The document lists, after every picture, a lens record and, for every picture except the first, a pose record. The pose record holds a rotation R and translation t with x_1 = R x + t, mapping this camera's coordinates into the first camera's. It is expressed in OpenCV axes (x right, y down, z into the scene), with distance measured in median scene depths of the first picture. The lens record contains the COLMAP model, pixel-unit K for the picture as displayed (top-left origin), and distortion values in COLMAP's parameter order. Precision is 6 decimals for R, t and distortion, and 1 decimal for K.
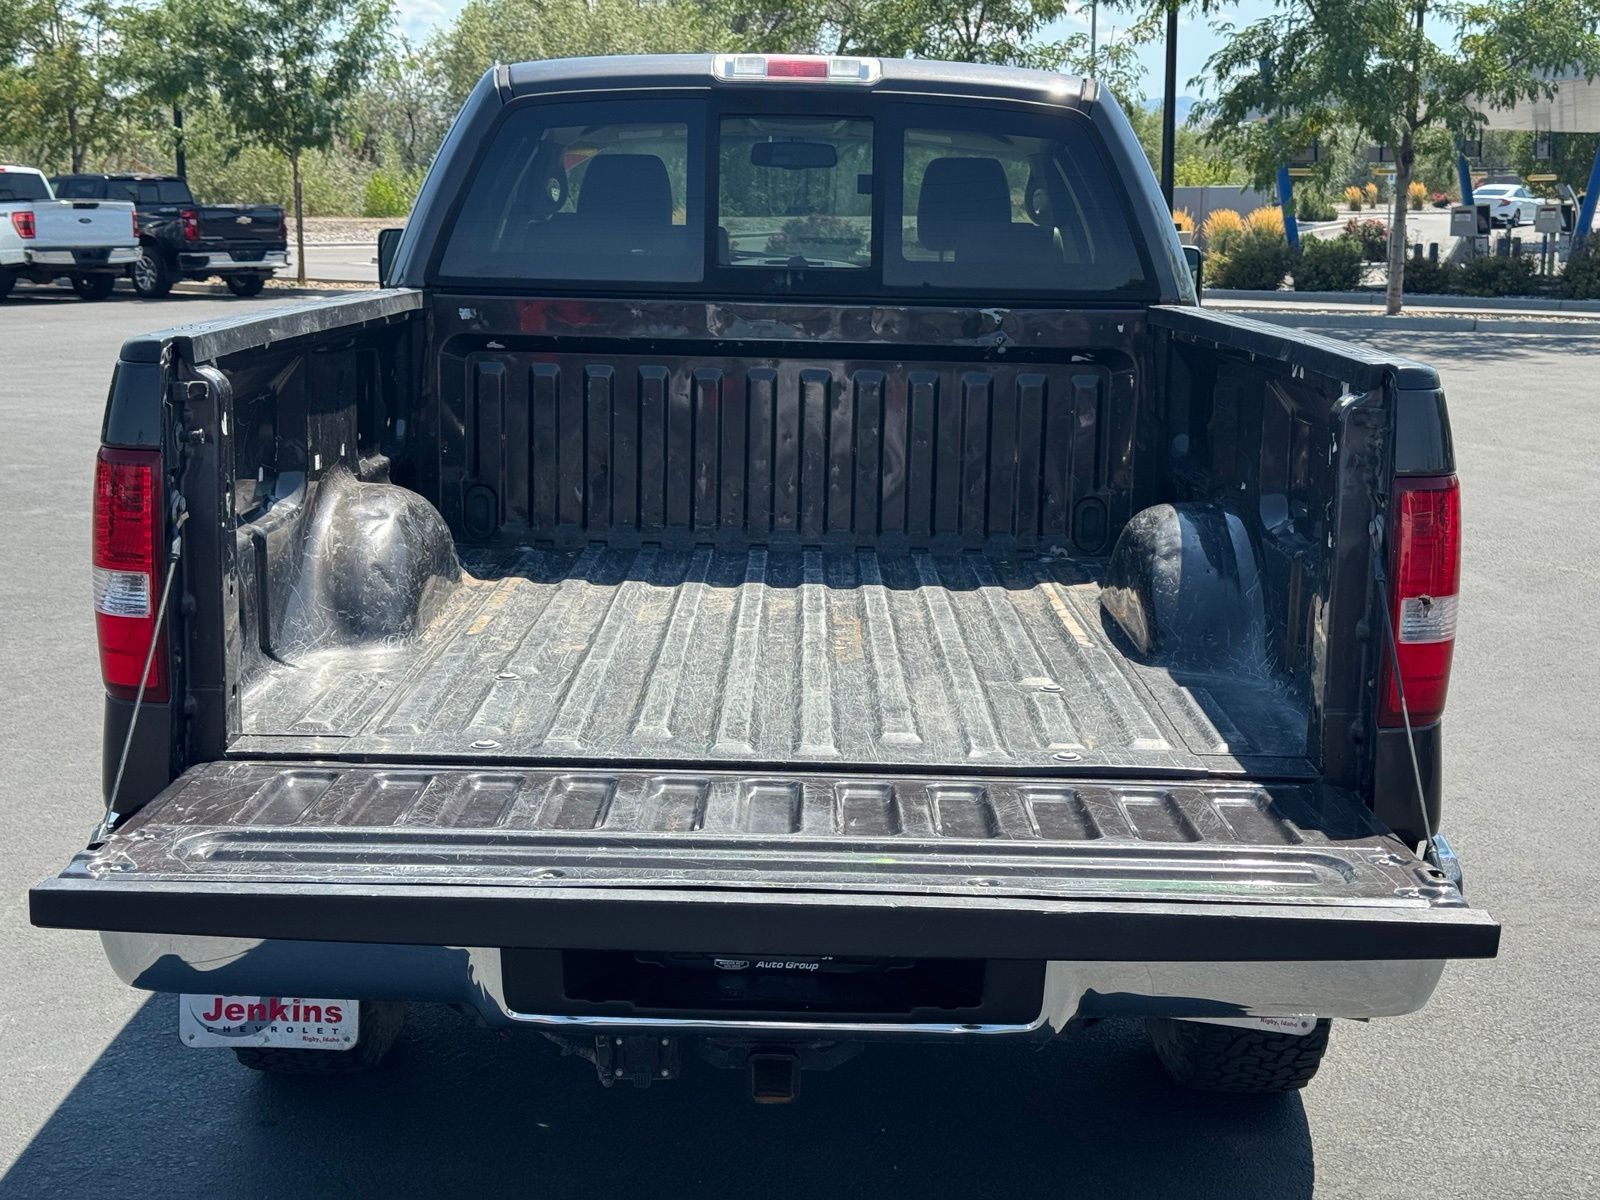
lens RADIAL K [[2227.8, 0, 800.0], [0, 2227.8, 600.0], [0, 0, 1]] dist [0.196177, -0.442020]
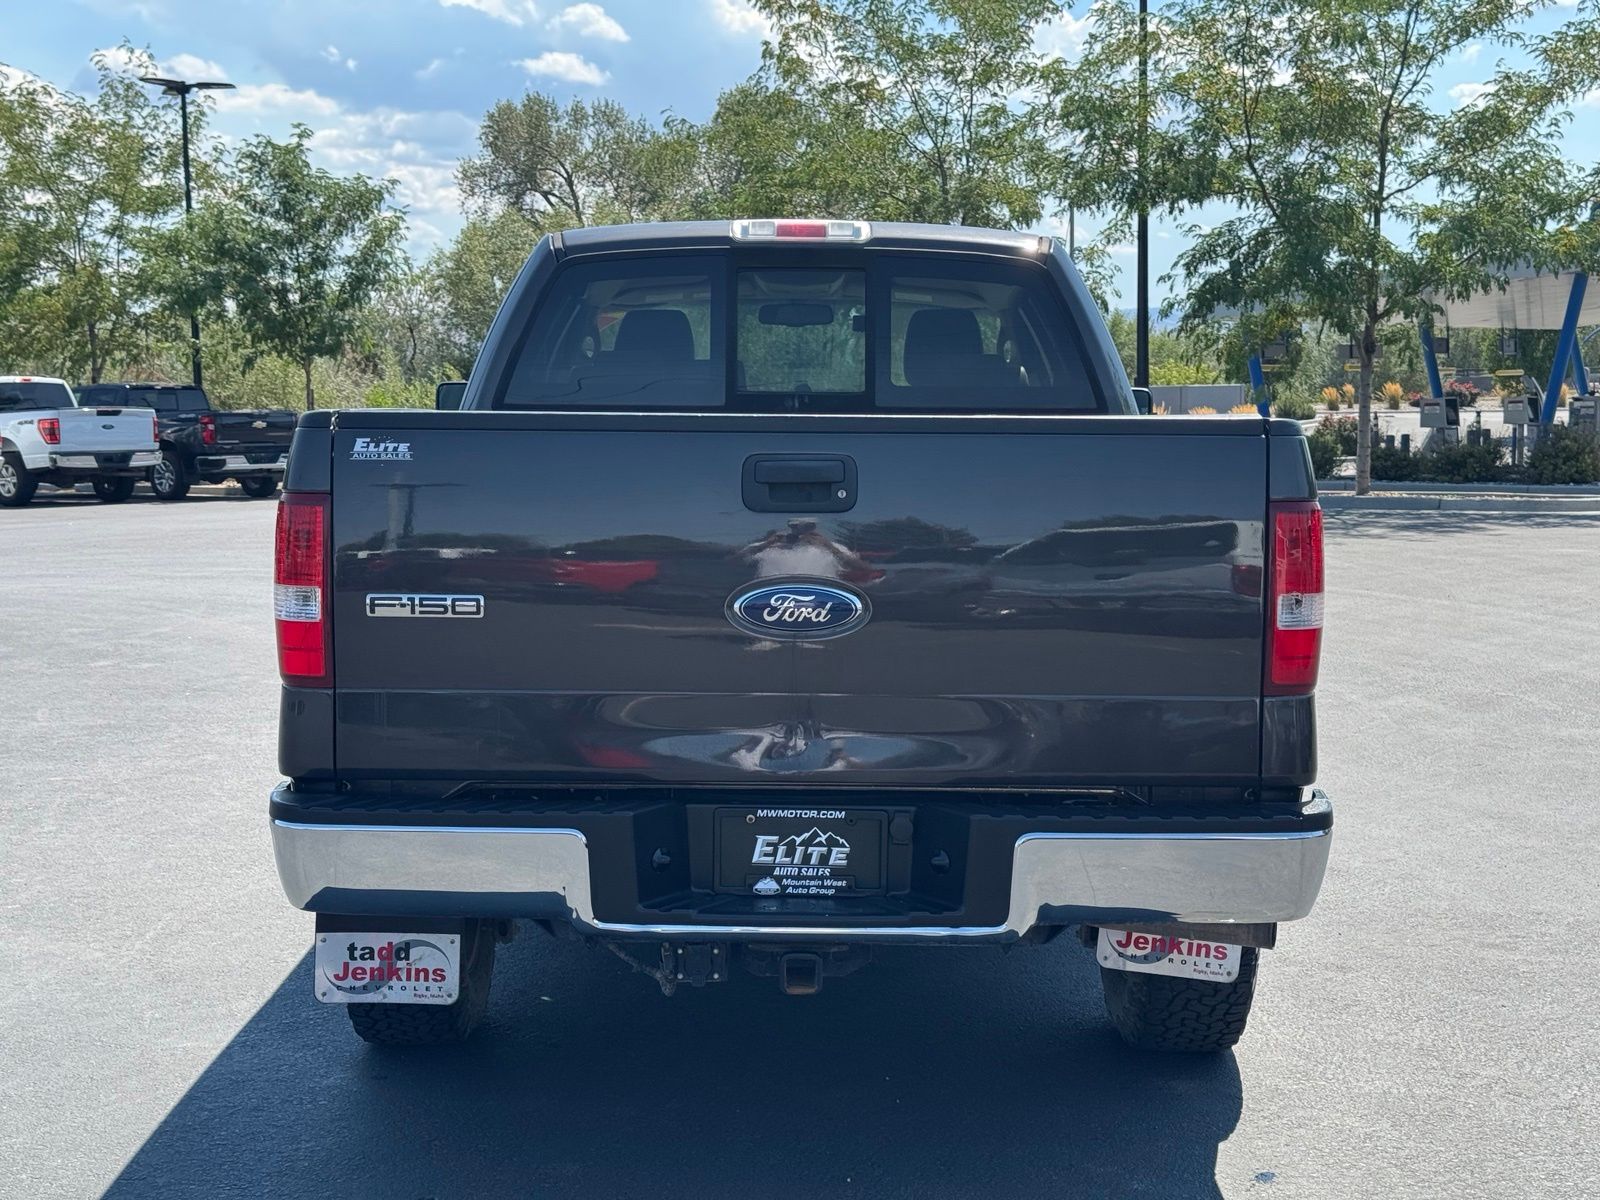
lens RADIAL K [[2229.3, 0, 787.5], [0, 2229.3, 611.7], [0, 0, 1]] dist [0.137902, -0.076243]
pose [[0.999920, -0.012491, -0.002152, -0.001553], [0.012260, 0.996219, -0.086013, 0.012552], [0.003219, 0.085980, 0.996292, -0.031511]]
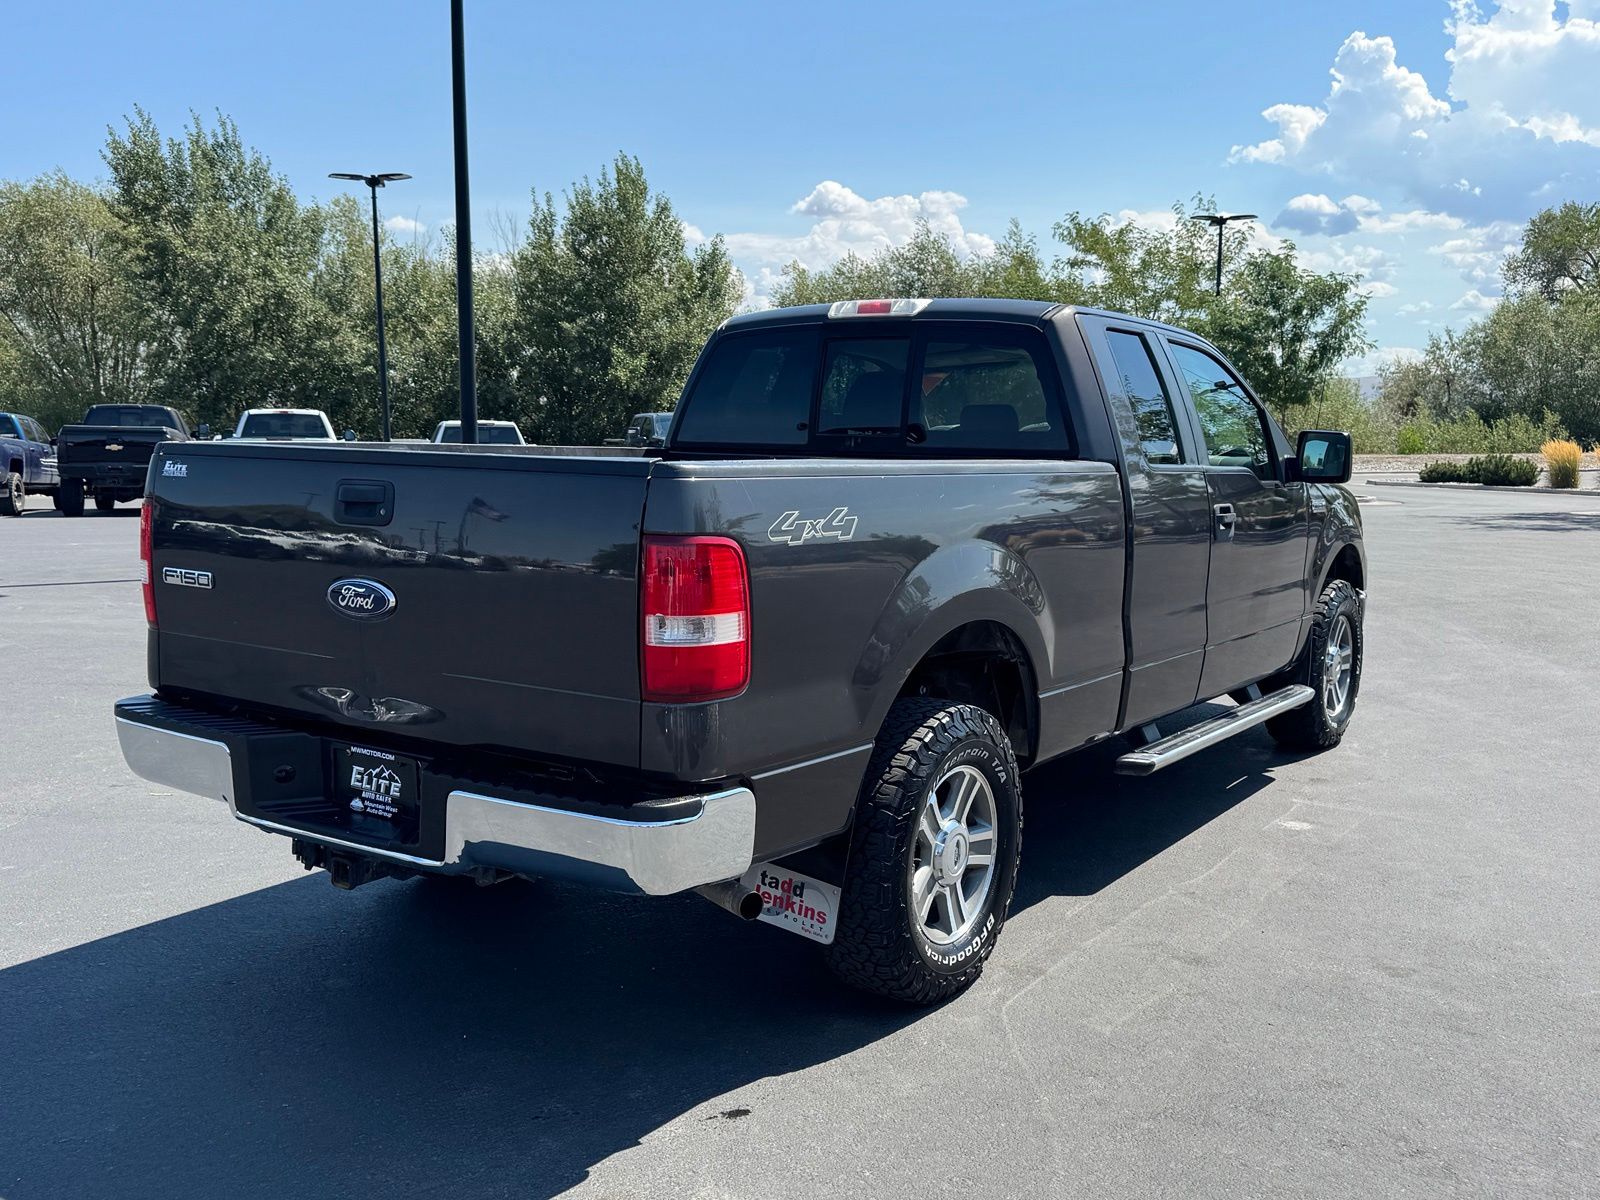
lens RADIAL K [[1517.2, 0, 824.7], [0, 1517.2, 580.5], [0, 0, 1]] dist [0.092995, -0.133022]
pose [[0.837499, 0.050690, -0.544082, 0.098166], [-0.098274, 0.993426, -0.058718, 0.002727], [0.537529, 0.102646, 0.836975, 0.022013]]
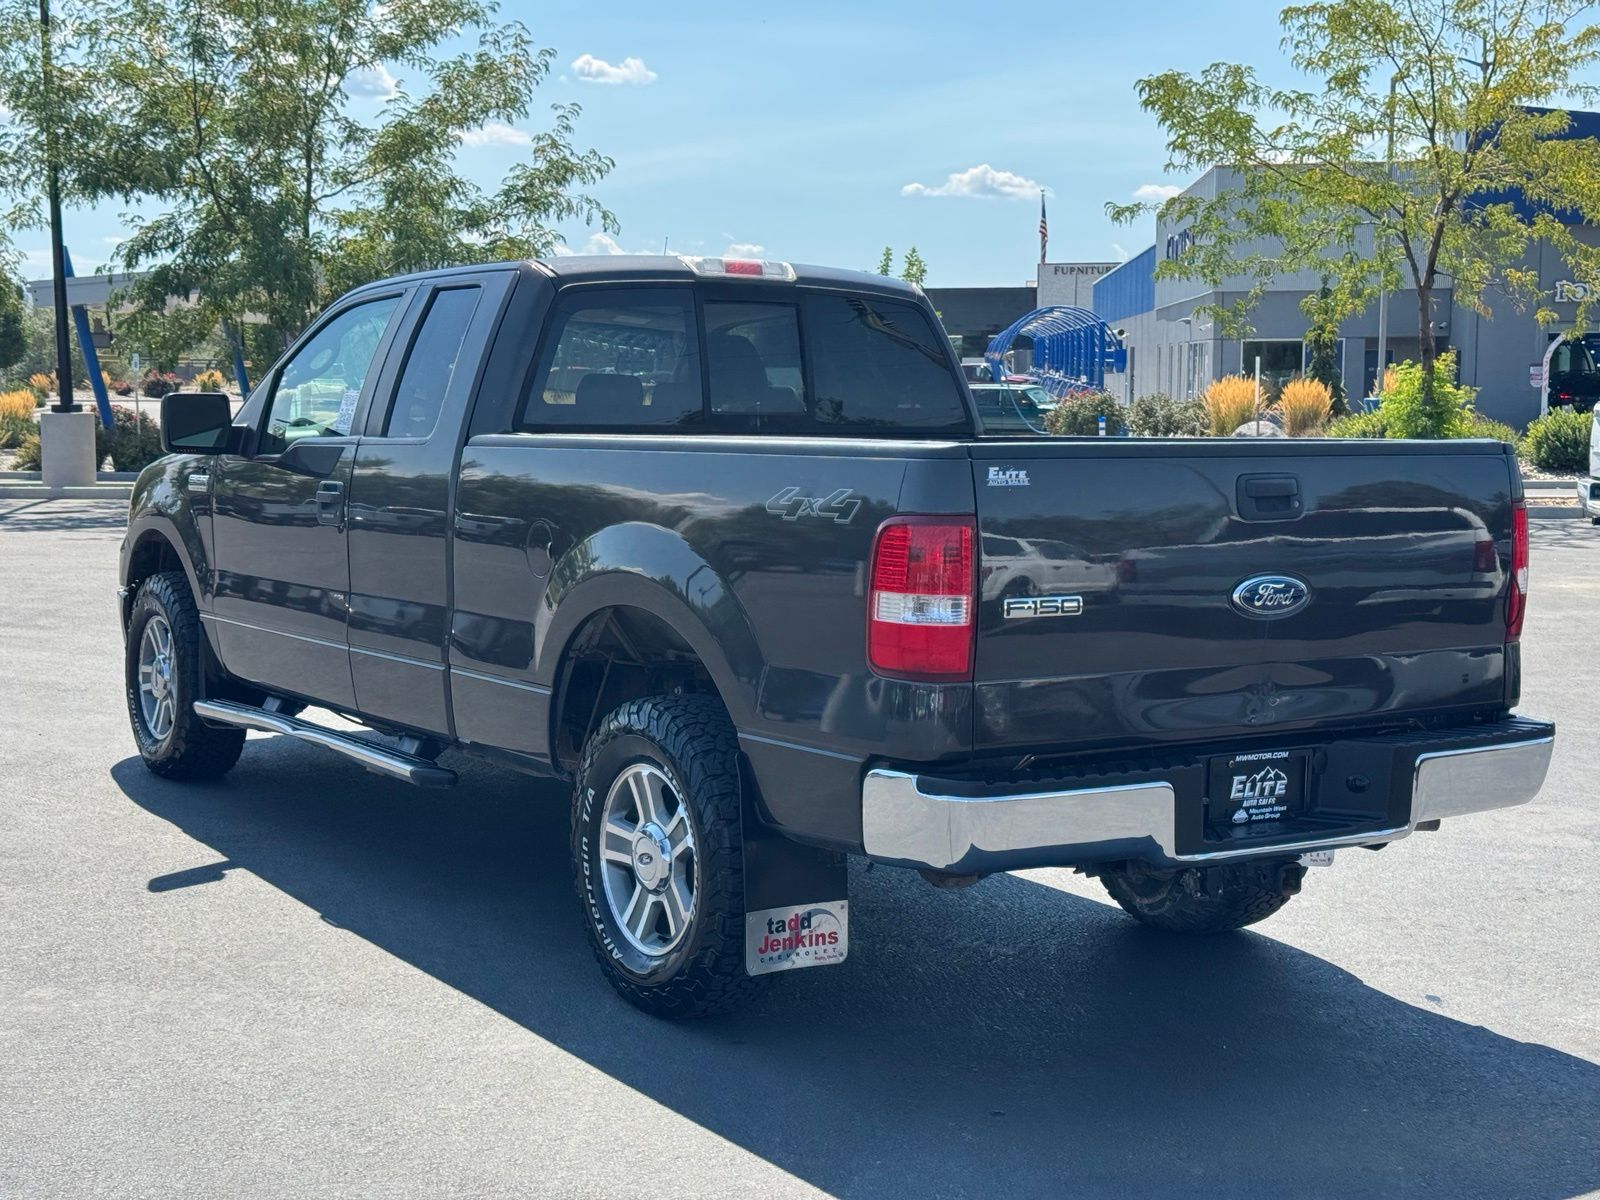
lens RADIAL K [[2227.8, 0, 800.0], [0, 2227.8, 600.0], [0, 0, 1]] dist [0.196177, -0.442020]
pose [[0.831159, -0.060129, 0.552773, -0.130106], [0.105142, 0.993197, -0.050056, 0.005857], [-0.546003, 0.099725, 0.831827, -0.021006]]
